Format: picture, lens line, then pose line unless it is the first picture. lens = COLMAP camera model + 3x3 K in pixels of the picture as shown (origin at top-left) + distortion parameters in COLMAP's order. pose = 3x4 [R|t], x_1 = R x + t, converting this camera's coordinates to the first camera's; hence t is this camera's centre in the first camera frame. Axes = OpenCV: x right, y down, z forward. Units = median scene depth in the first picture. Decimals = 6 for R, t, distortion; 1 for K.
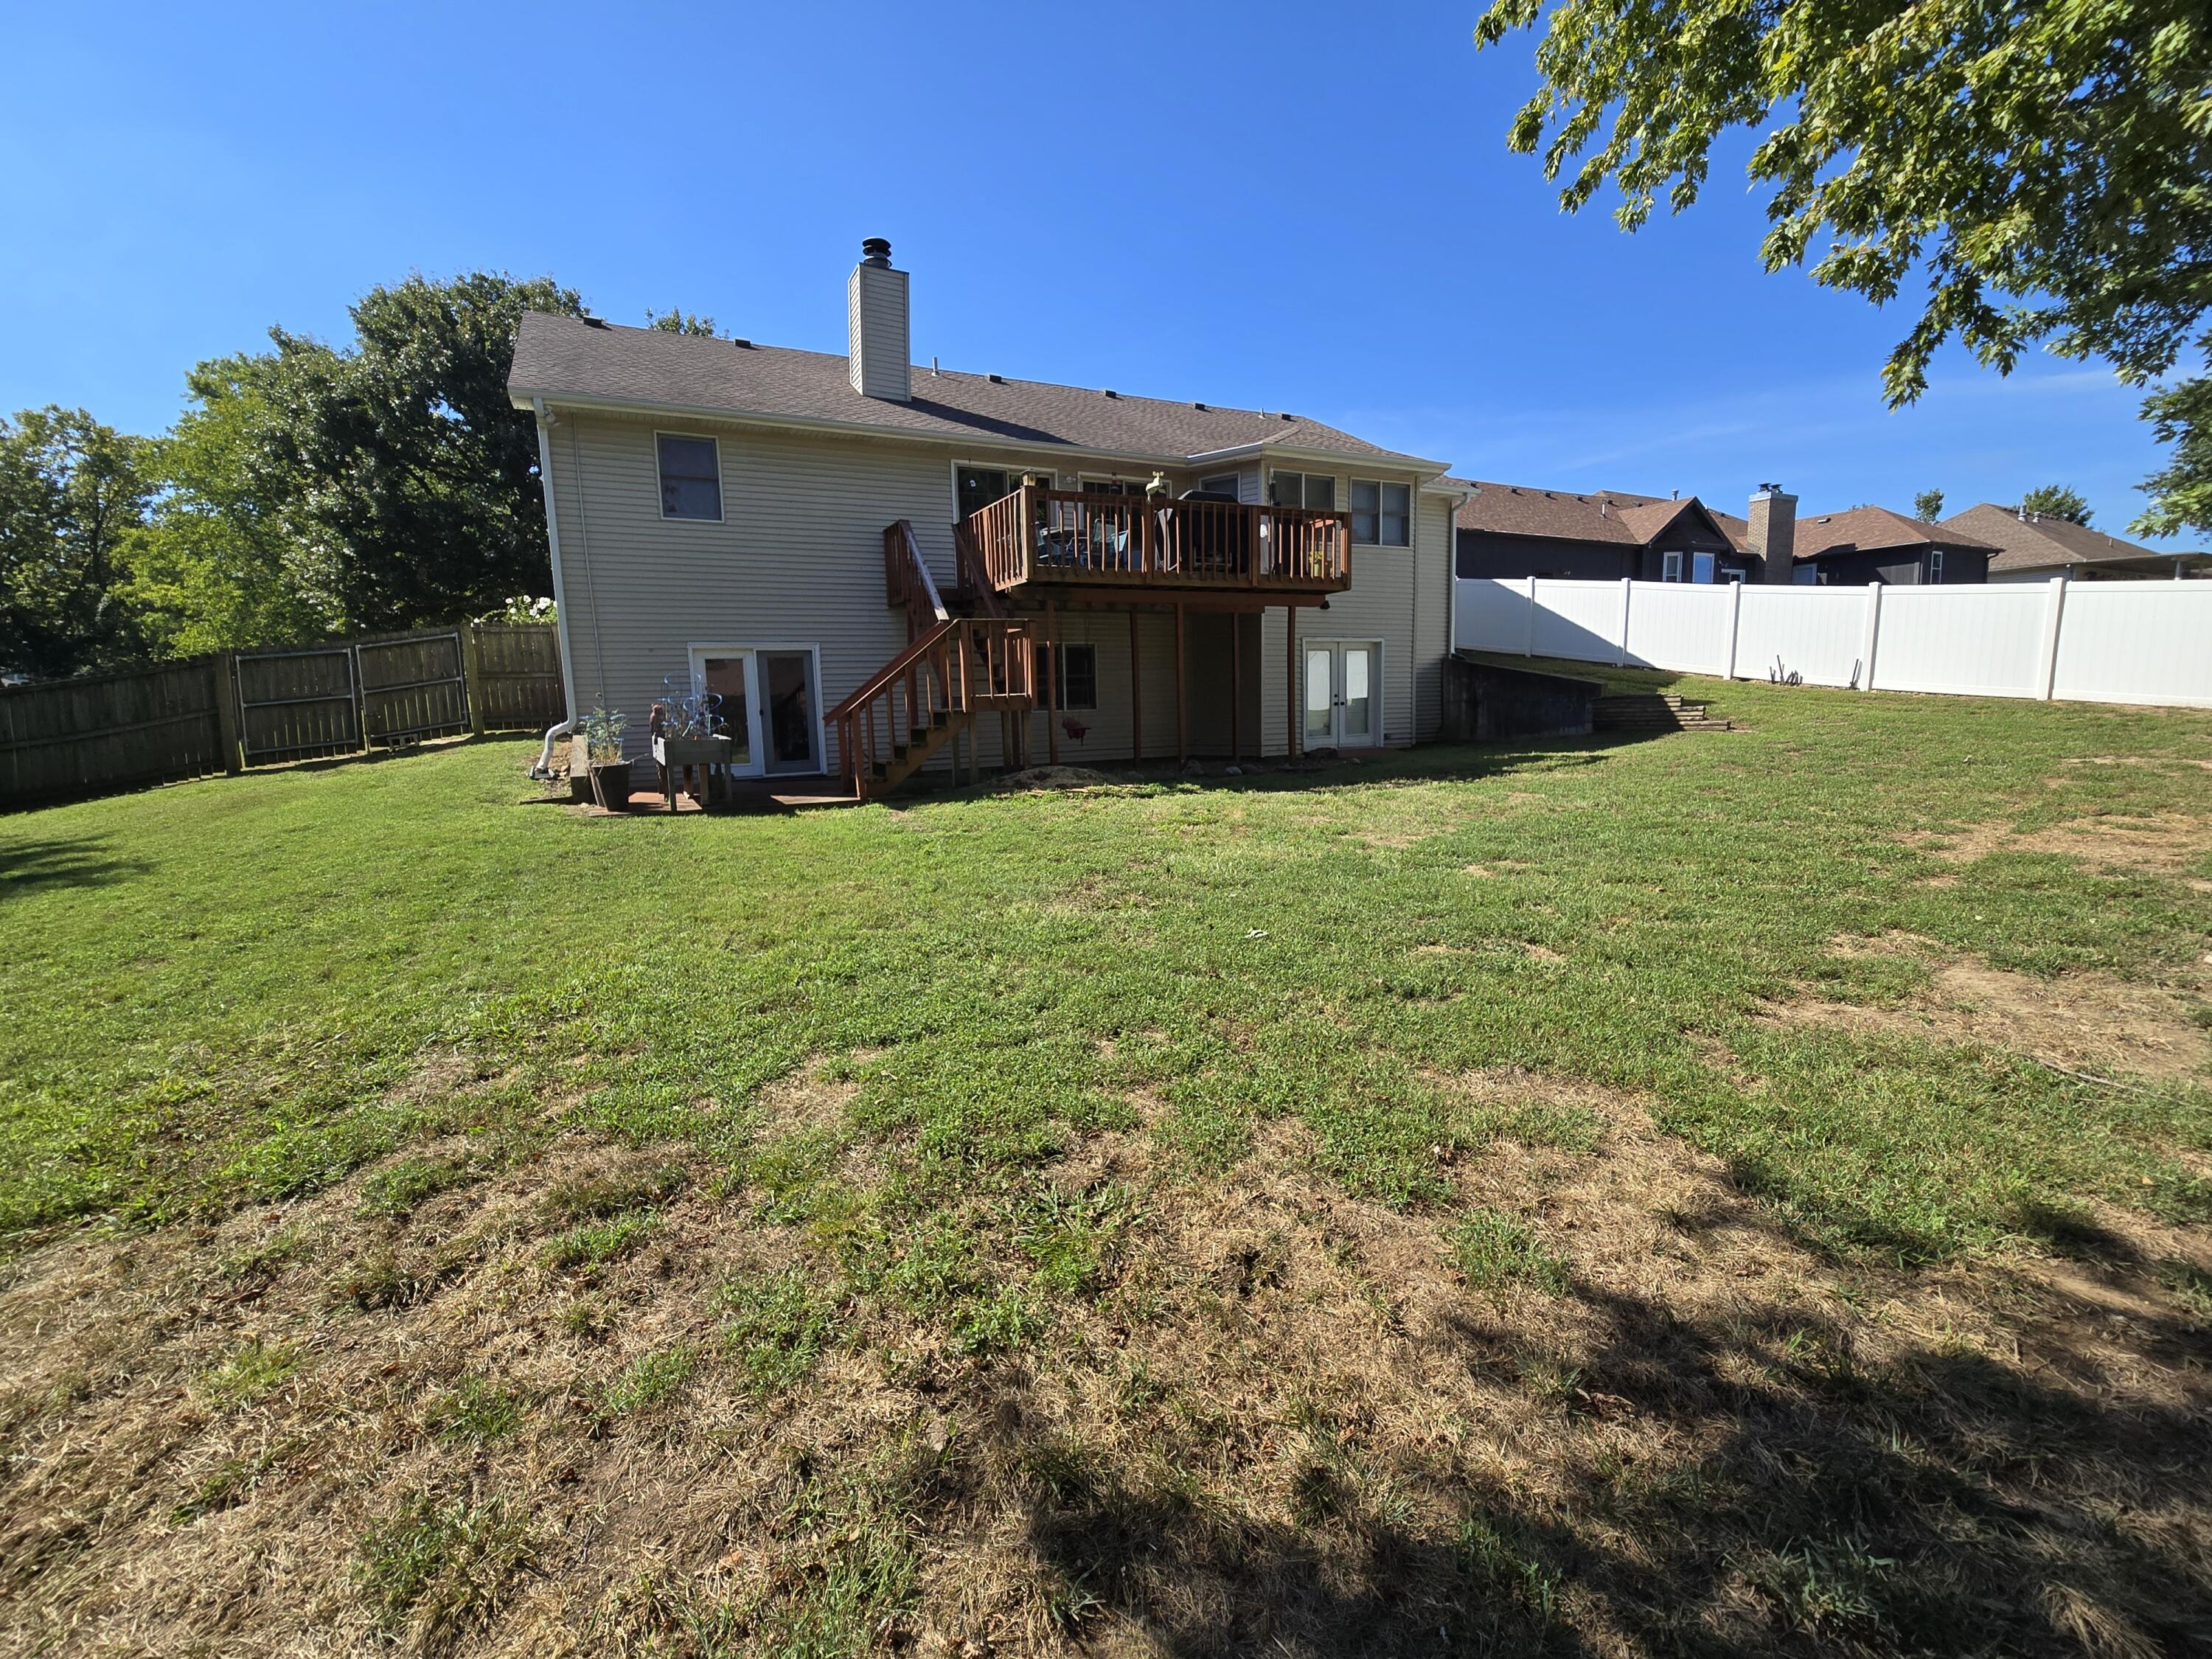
lens RADIAL K [[959.8, 0, 1121.1], [0, 959.8, 822.4], [0, 0, 1]] dist [-0.001929, 0.001301]
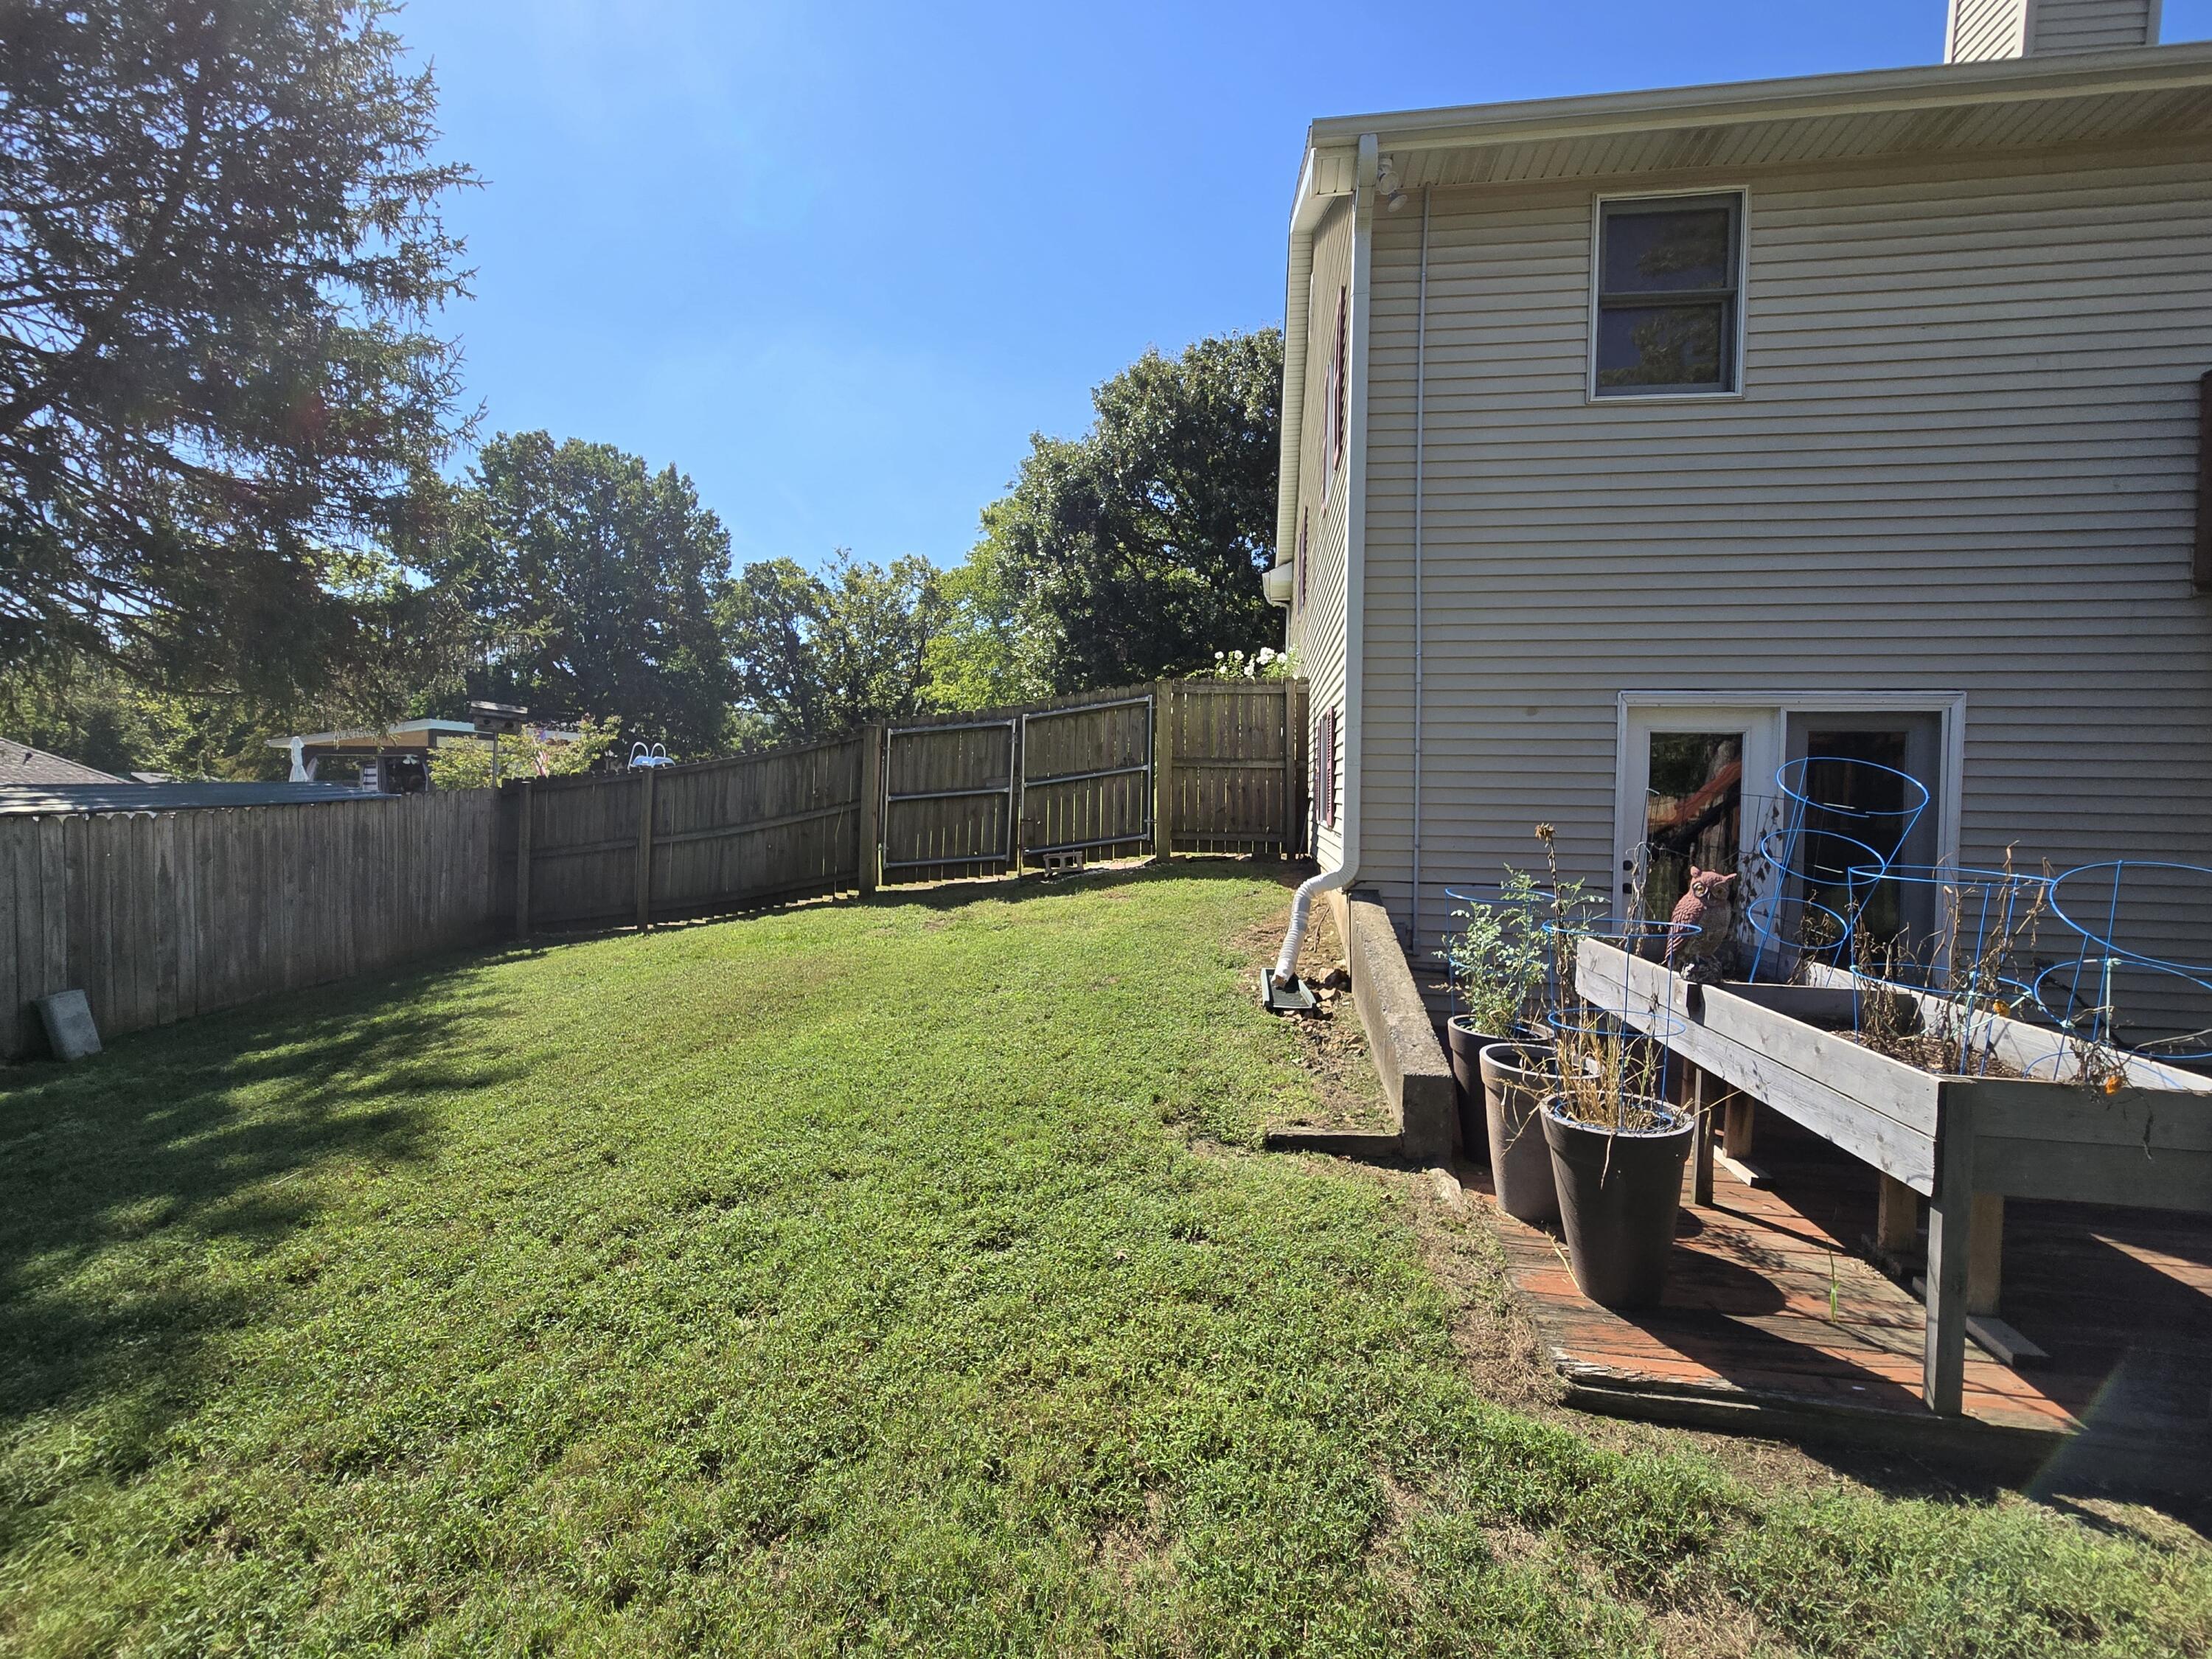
lens RADIAL K [[959.8, 0, 1126.1], [0, 959.8, 825.9], [0, 0, 1]] dist [-0.001929, 0.001301]
pose [[0.816779, 0.057090, -0.574120, -0.195392], [-0.112787, 0.991693, -0.061846, -0.041378], [0.565819, 0.115267, 0.816432, 0.279999]]
